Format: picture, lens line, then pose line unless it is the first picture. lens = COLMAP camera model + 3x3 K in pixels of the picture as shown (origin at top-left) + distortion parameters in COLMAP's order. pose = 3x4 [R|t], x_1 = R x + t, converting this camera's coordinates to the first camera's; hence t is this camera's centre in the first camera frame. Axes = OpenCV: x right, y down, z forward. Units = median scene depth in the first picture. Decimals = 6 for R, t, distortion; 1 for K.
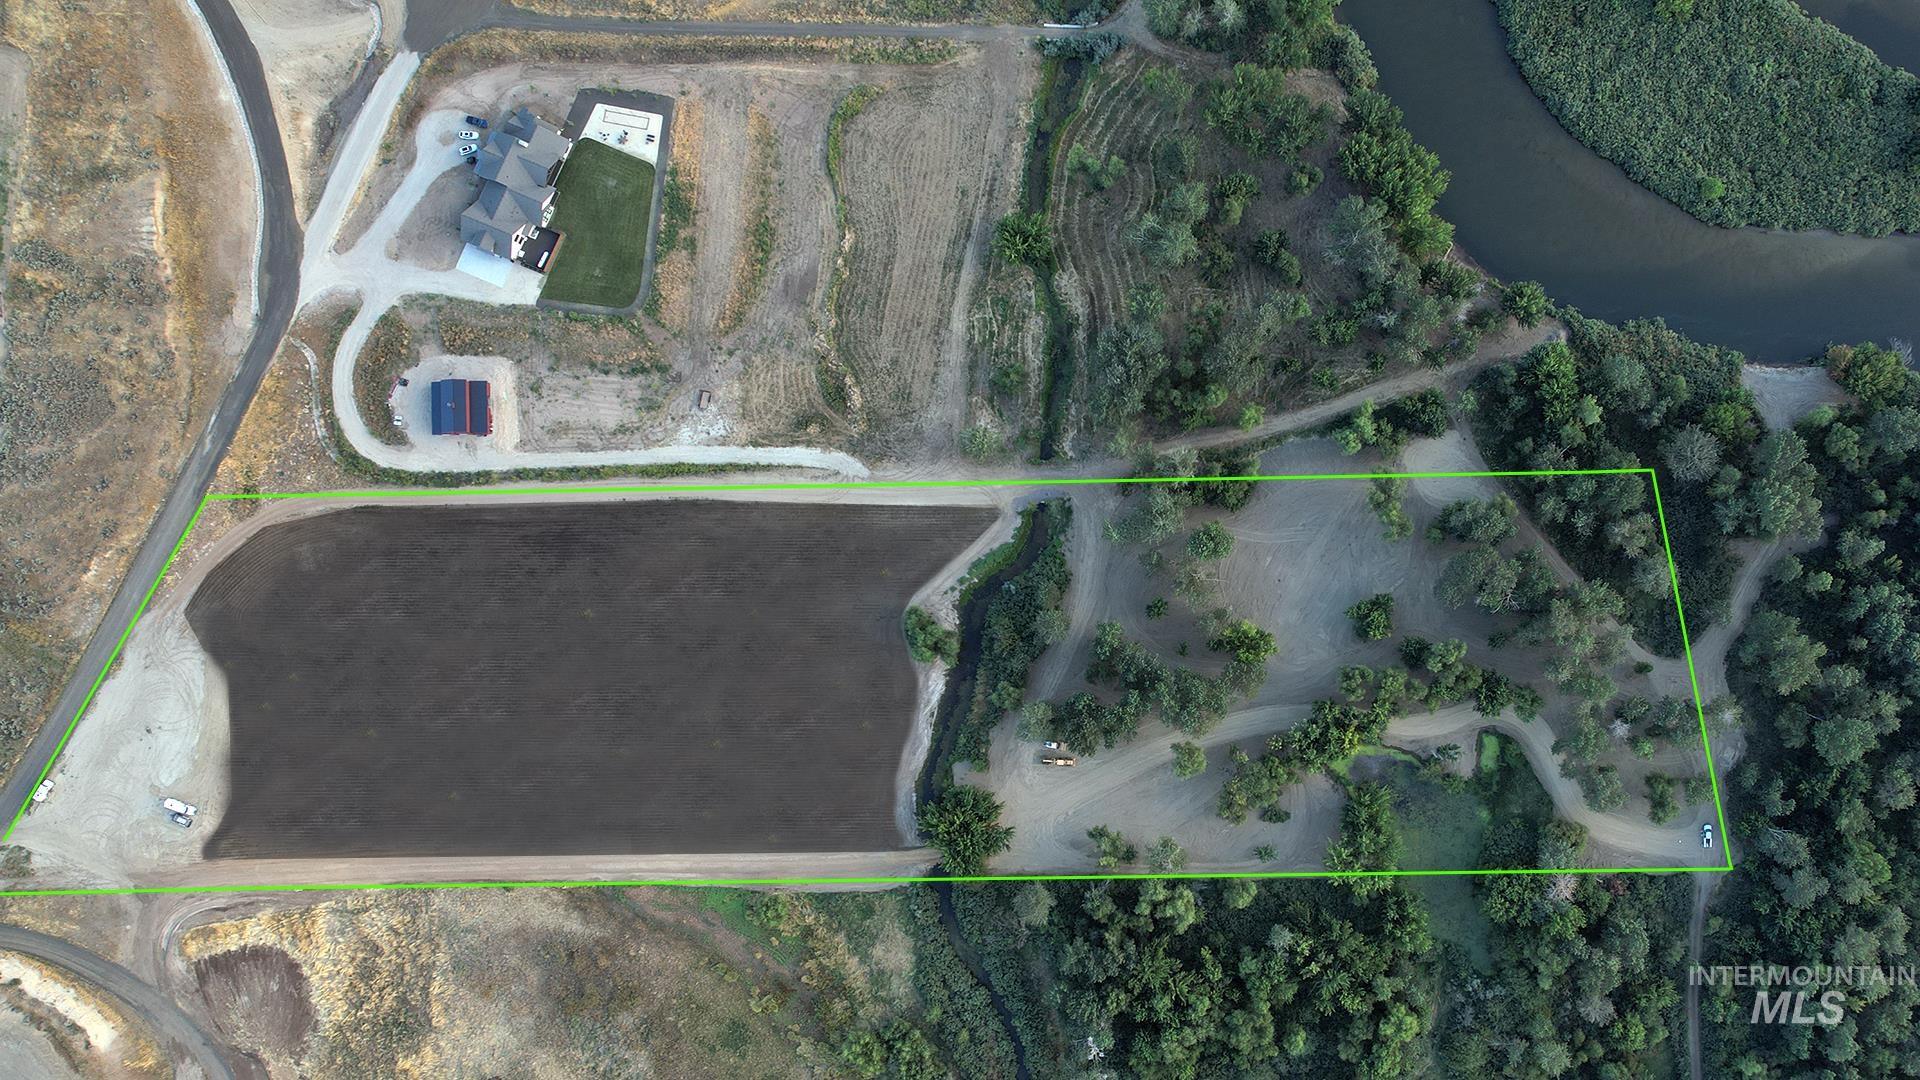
lens RADIAL K [[1223.6, 0, 971.6], [0, 1223.6, 536.5], [0, 0, 1]] dist [-0.080720, 0.070804]
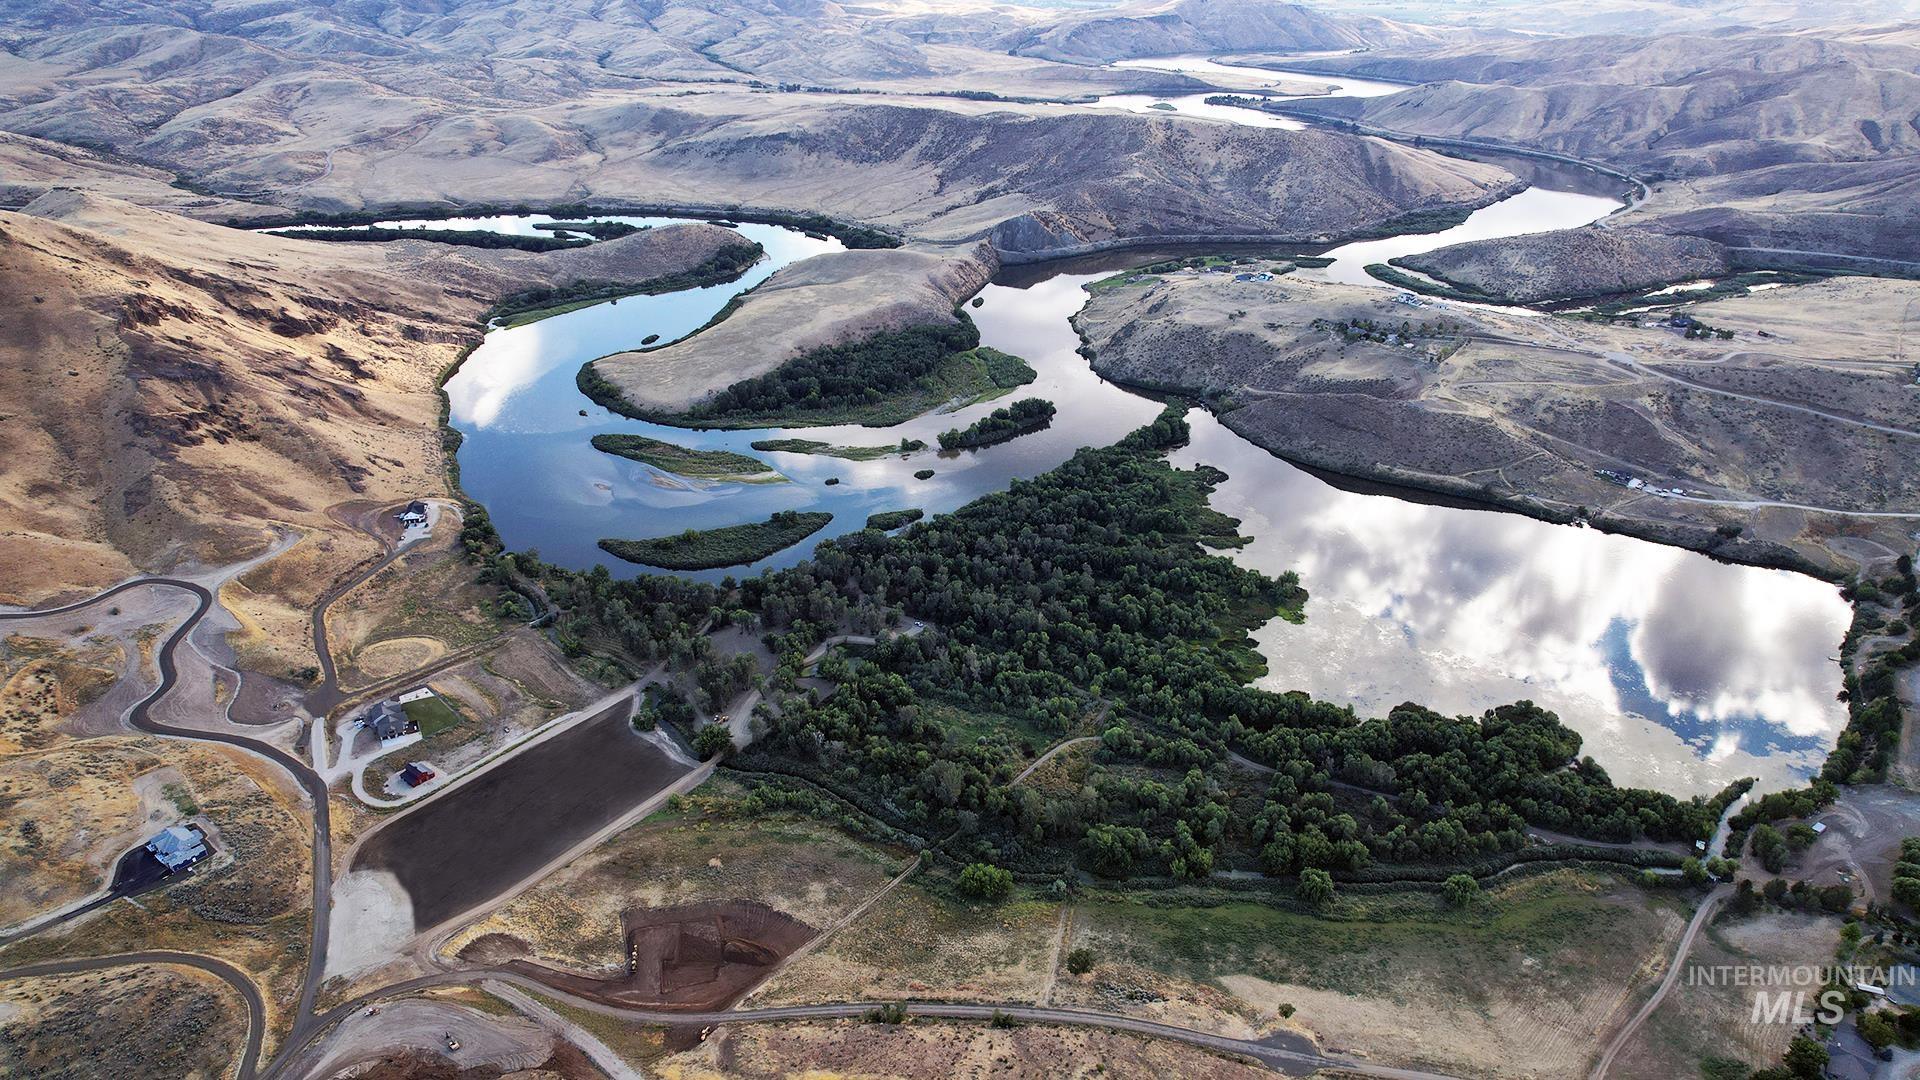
lens RADIAL K [[1223.6, 0, 971.6], [0, 1223.6, 536.5], [0, 0, 1]] dist [-0.080720, 0.070804]
pose [[0.583306, -0.350560, 0.732708, -1.329020], [0.812231, 0.258348, -0.523009, 1.822975], [-0.005948, 0.900202, 0.435431, -0.396494]]
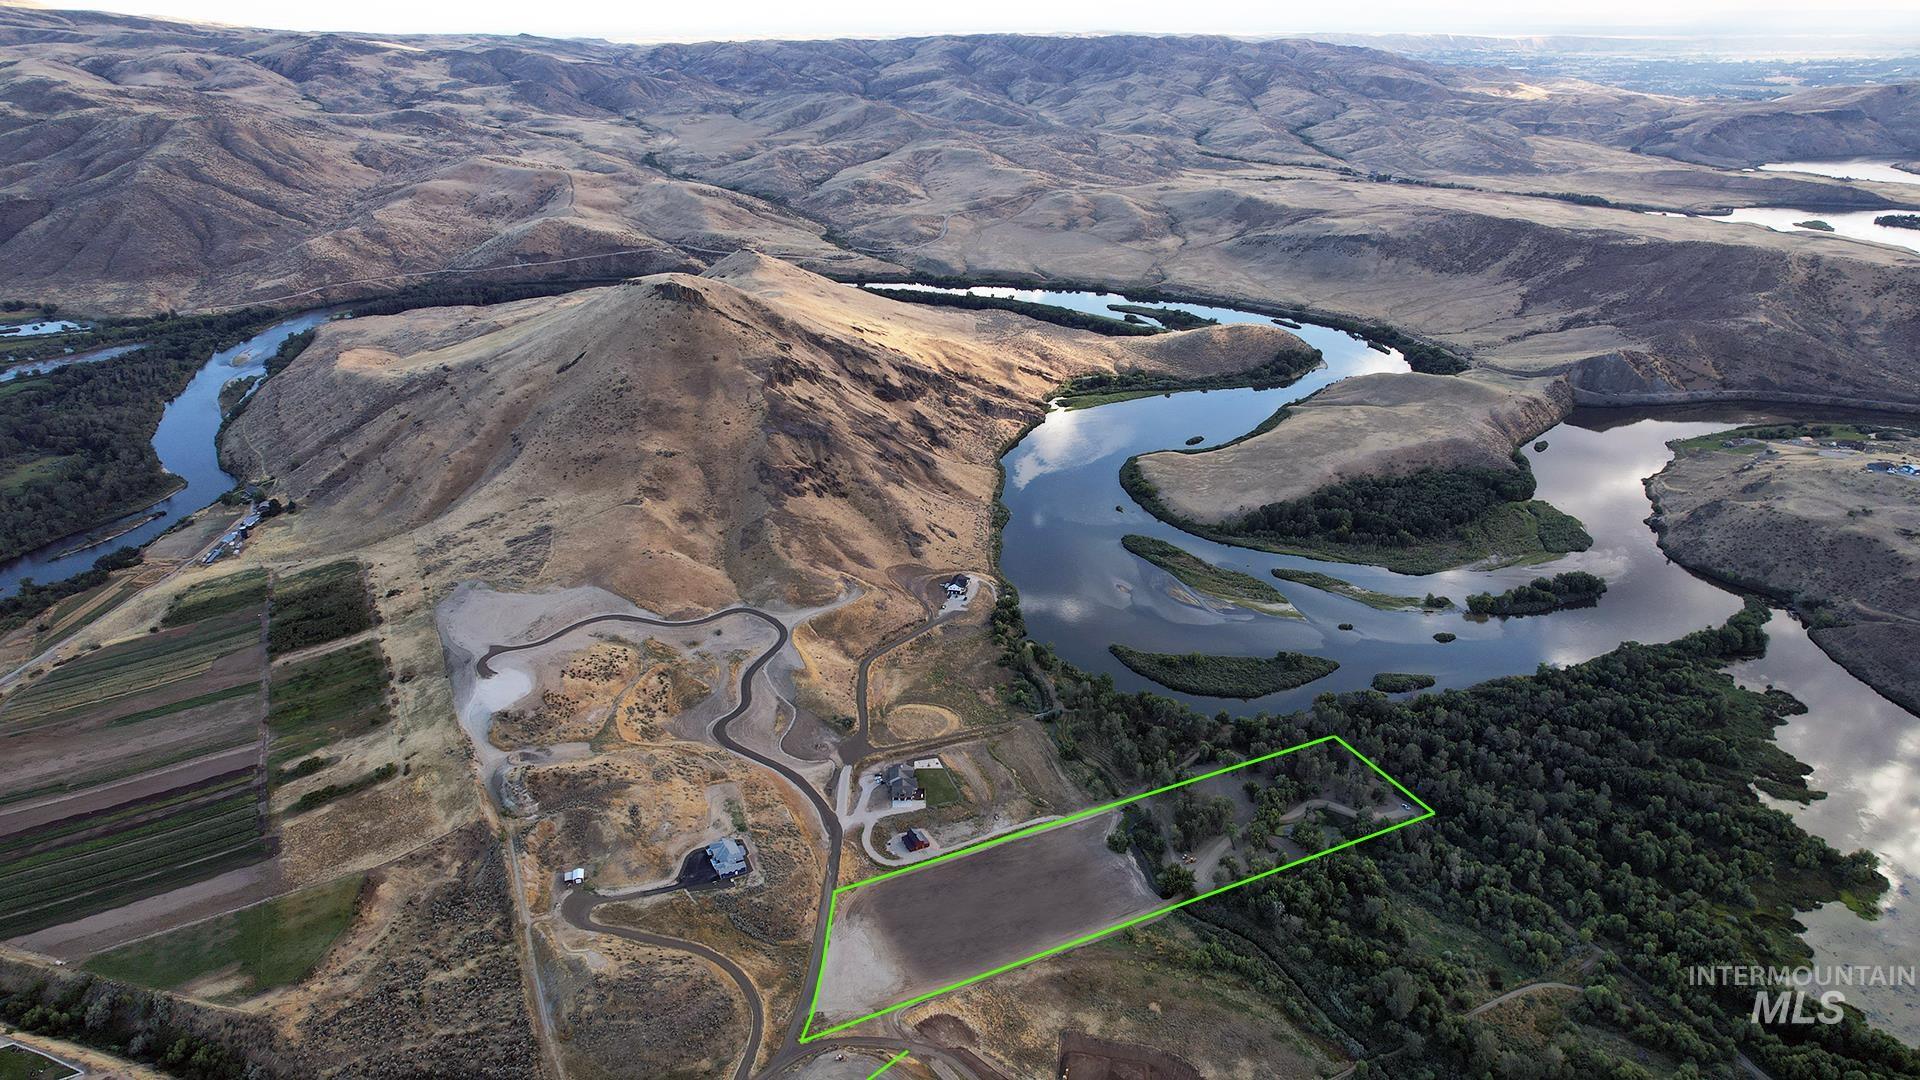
lens RADIAL K [[1223.6, 0, 971.6], [0, 1223.6, 536.5], [0, 0, 1]] dist [-0.080720, 0.070804]
pose [[0.881071, -0.186425, 0.434695, -1.330087], [0.472965, 0.355396, -0.806224, 1.812685], [-0.004188, 0.915936, 0.401302, -0.628082]]
